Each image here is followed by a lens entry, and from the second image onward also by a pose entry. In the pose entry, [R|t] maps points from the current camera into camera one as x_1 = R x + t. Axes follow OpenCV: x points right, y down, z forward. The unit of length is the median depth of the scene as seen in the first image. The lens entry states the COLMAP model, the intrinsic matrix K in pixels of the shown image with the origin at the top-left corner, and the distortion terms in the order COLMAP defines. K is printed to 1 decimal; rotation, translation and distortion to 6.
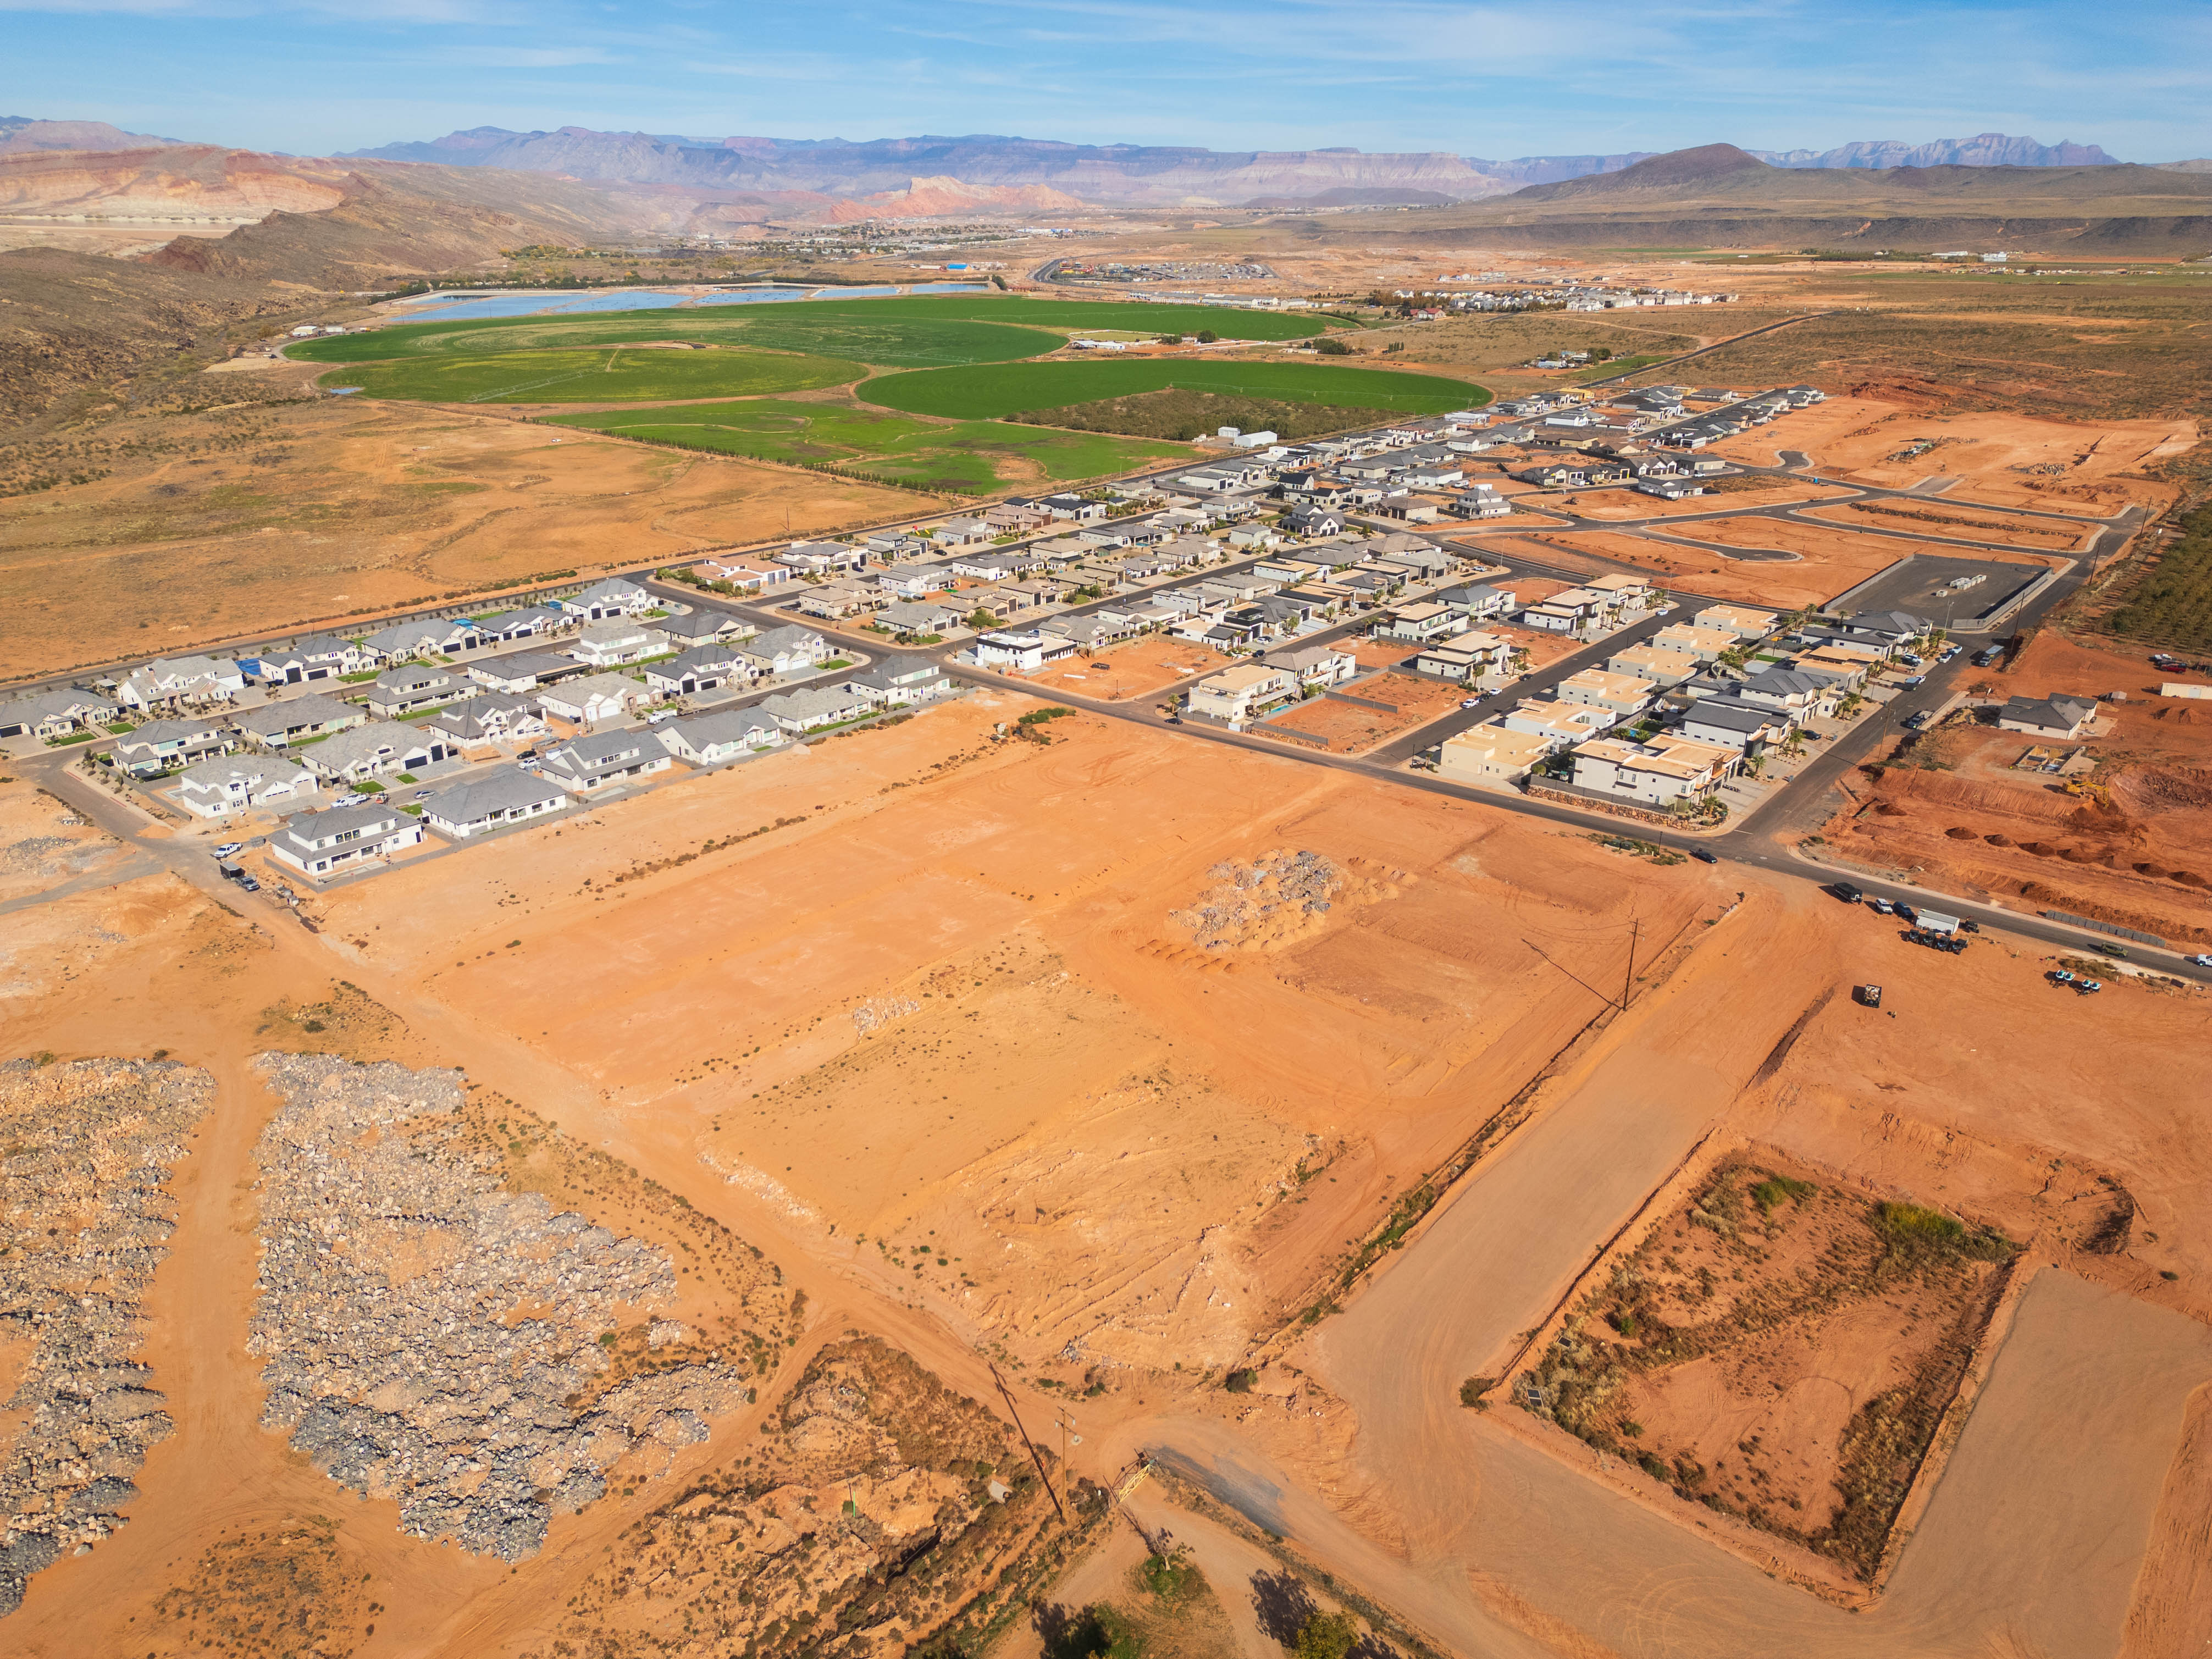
lens RADIAL K [[1545.7, 0, 1109.9], [0, 1545.7, 829.9], [0, 0, 1]] dist [0.091126, -0.096330]
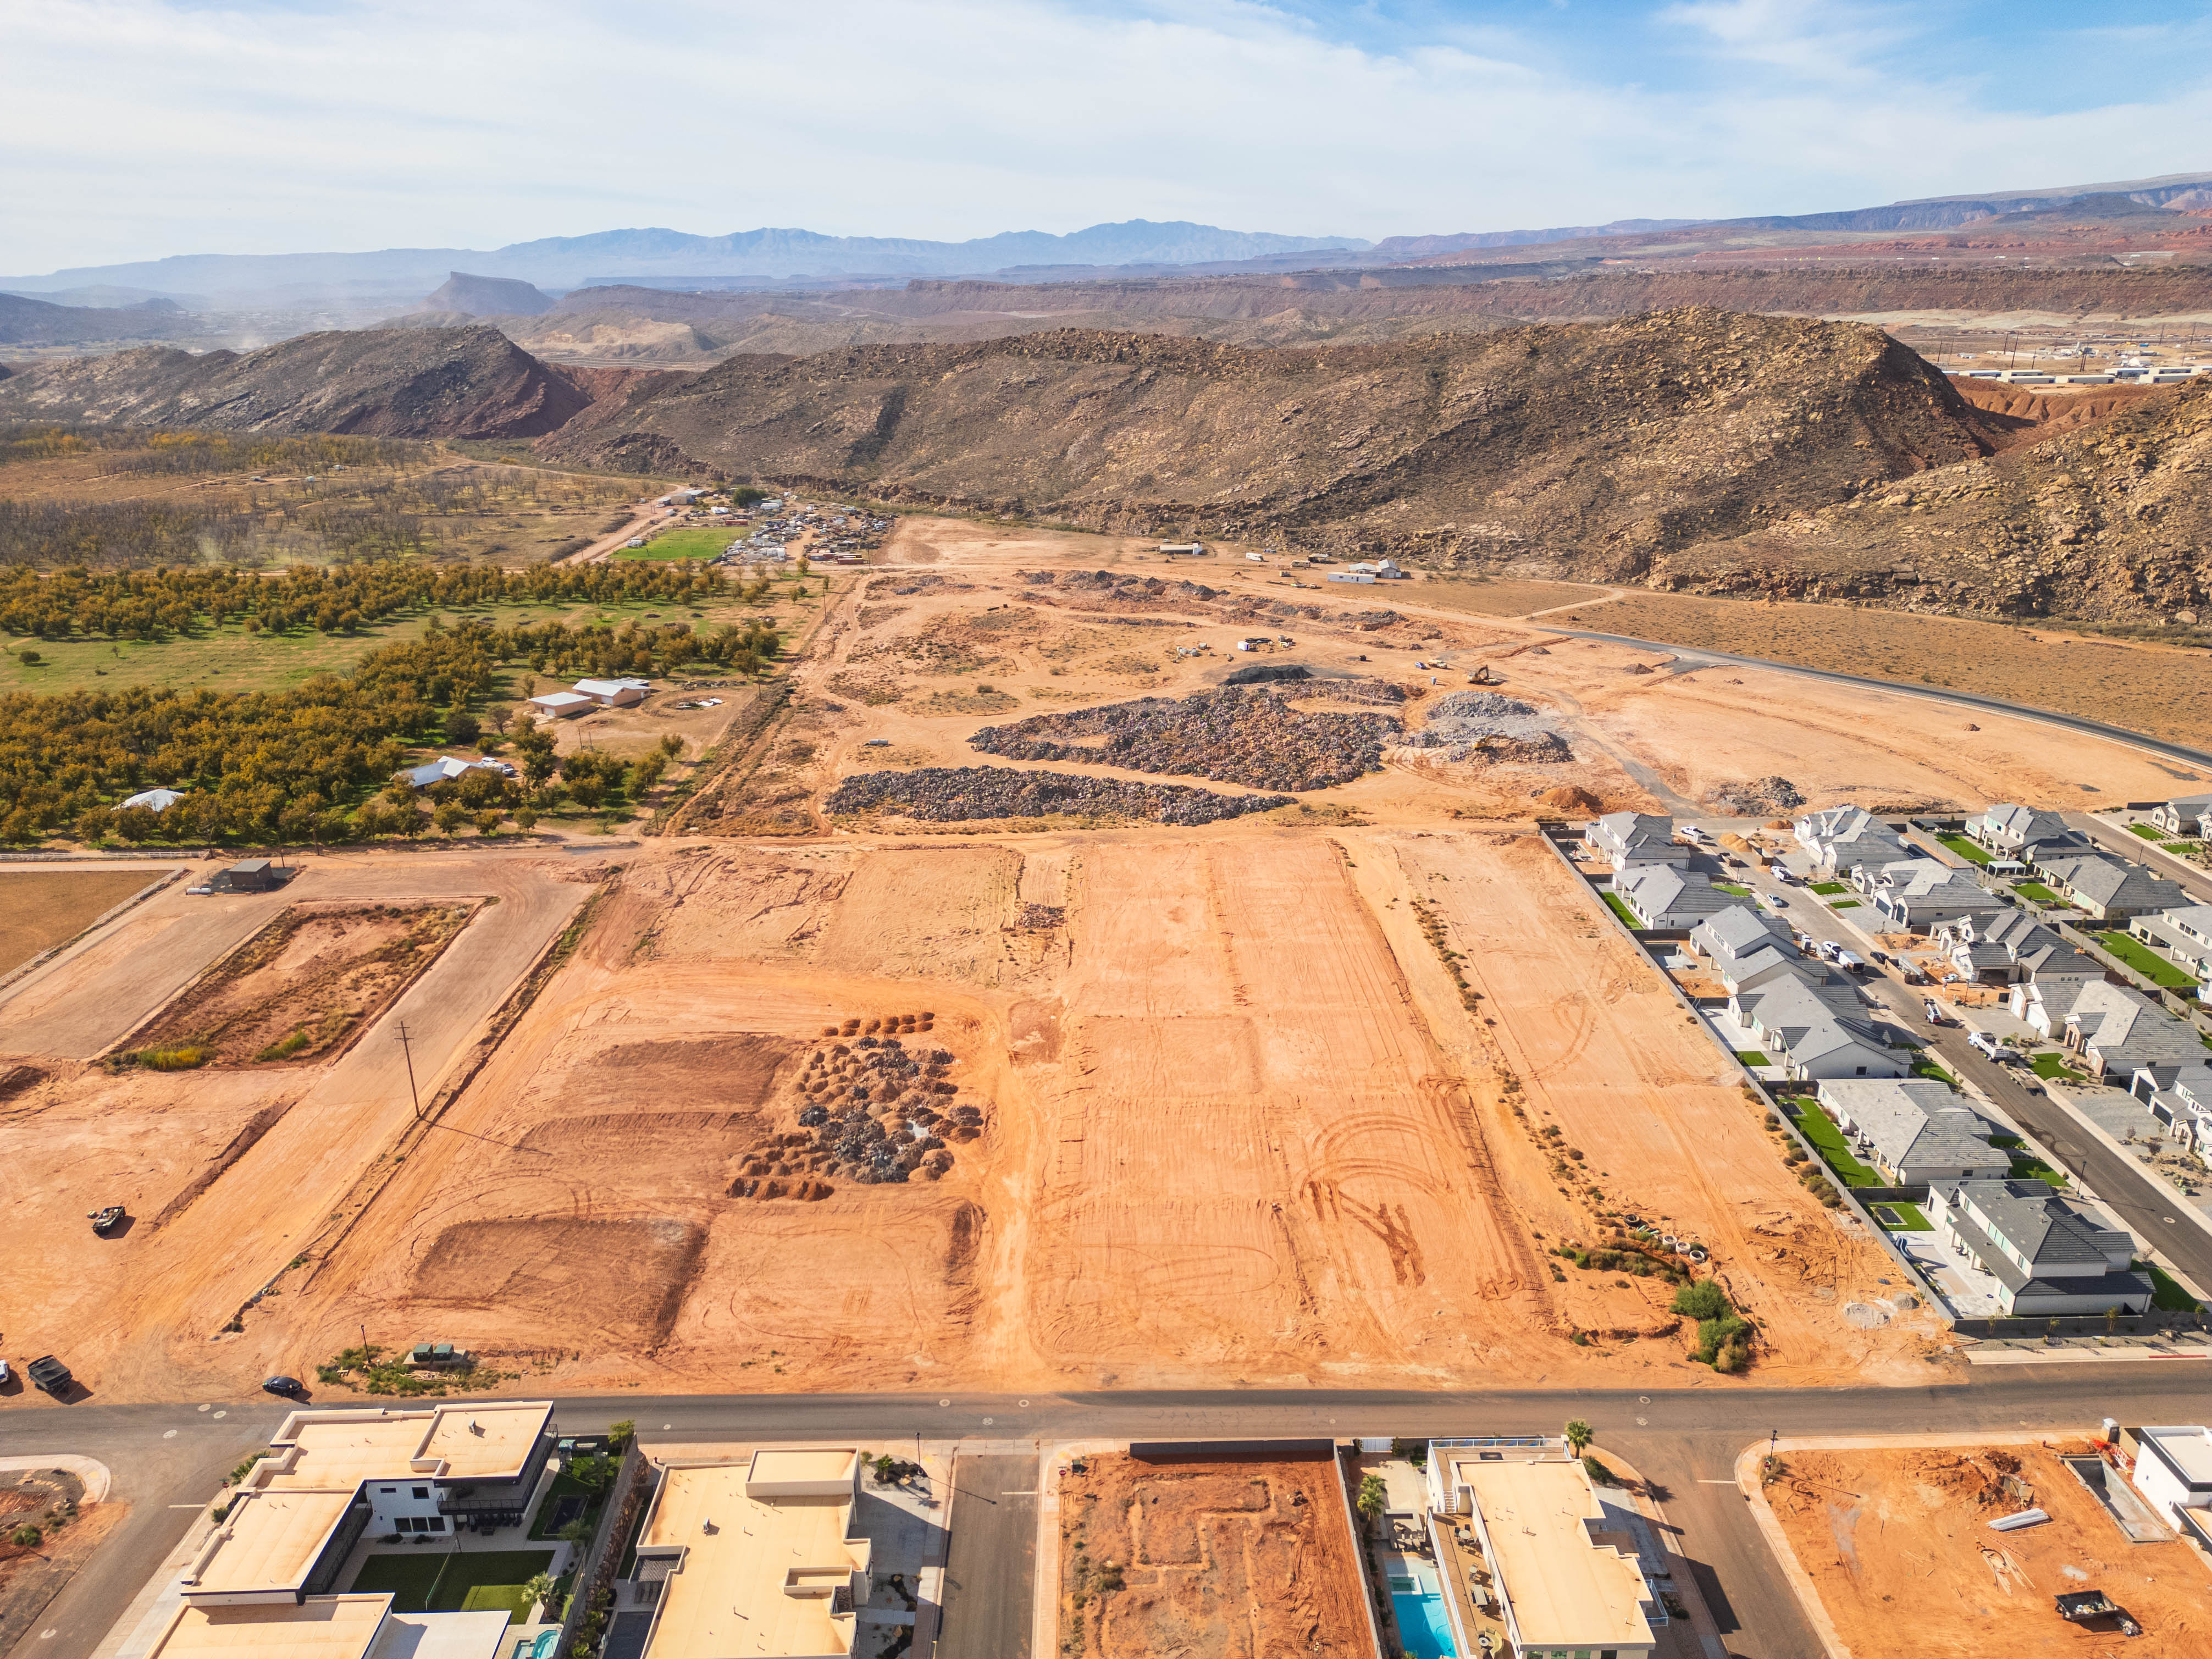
lens RADIAL K [[1545.7, 0, 1109.9], [0, 1545.7, 829.9], [0, 0, 1]] dist [0.091126, -0.096330]
pose [[-0.756522, 0.219537, -0.616018, 0.372146], [-0.237499, 0.785425, 0.571579, -0.437636], [0.609318, 0.578716, -0.542051, 1.110550]]
